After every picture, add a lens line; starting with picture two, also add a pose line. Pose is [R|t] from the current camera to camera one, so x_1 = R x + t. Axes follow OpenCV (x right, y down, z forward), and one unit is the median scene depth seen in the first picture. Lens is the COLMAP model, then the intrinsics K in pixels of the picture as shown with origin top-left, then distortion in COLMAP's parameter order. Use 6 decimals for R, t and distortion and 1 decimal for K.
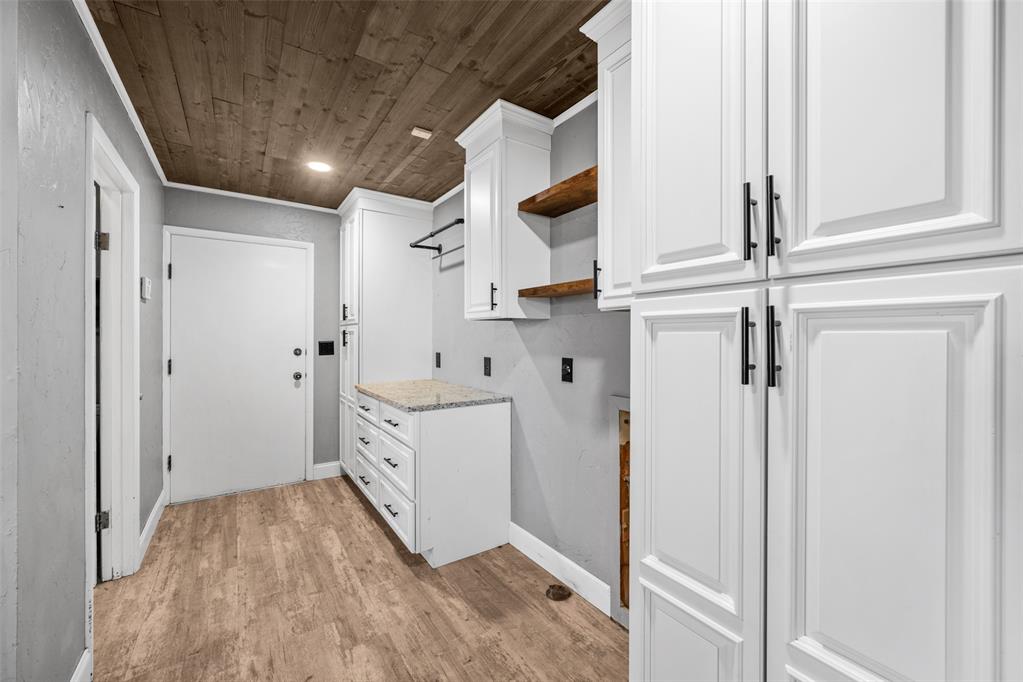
lens RADIAL K [[412.5, 0, 511.4], [0, 412.5, 334.3], [0, 0, 1]] dist [-0.000662, 0.000084]
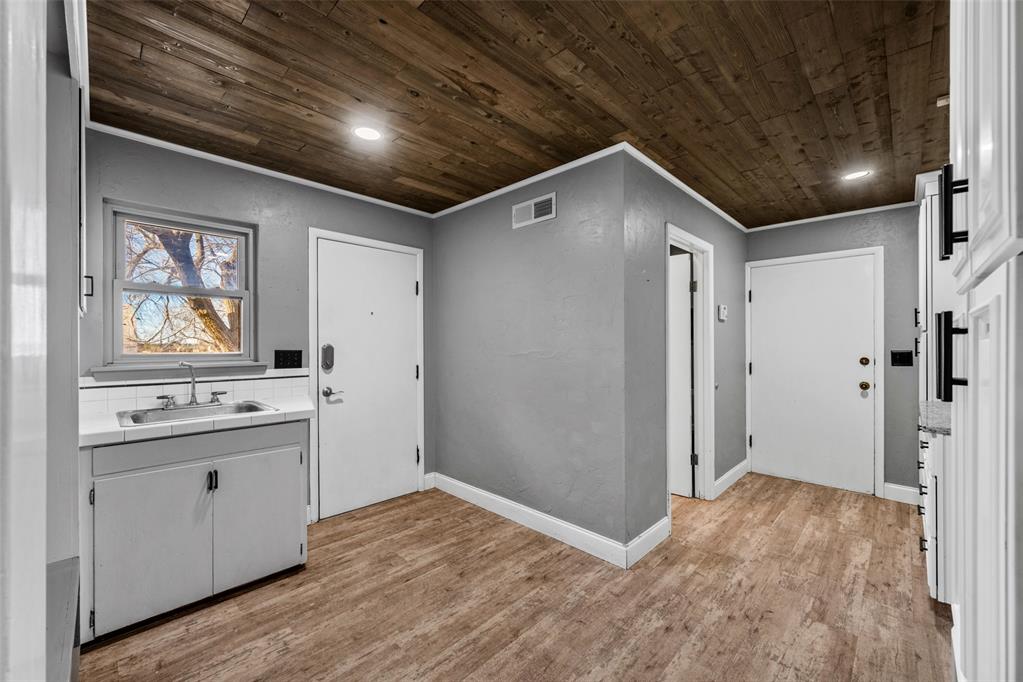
lens RADIAL K [[412.5, 0, 511.3], [0, 412.5, 344.7], [0, 0, 1]] dist [-0.000662, 0.000084]
pose [[0.206421, -0.001856, -0.978461, 0.387322], [0.005565, 0.999984, -0.000723, -0.000454], [0.978447, -0.005296, 0.206428, -0.031660]]
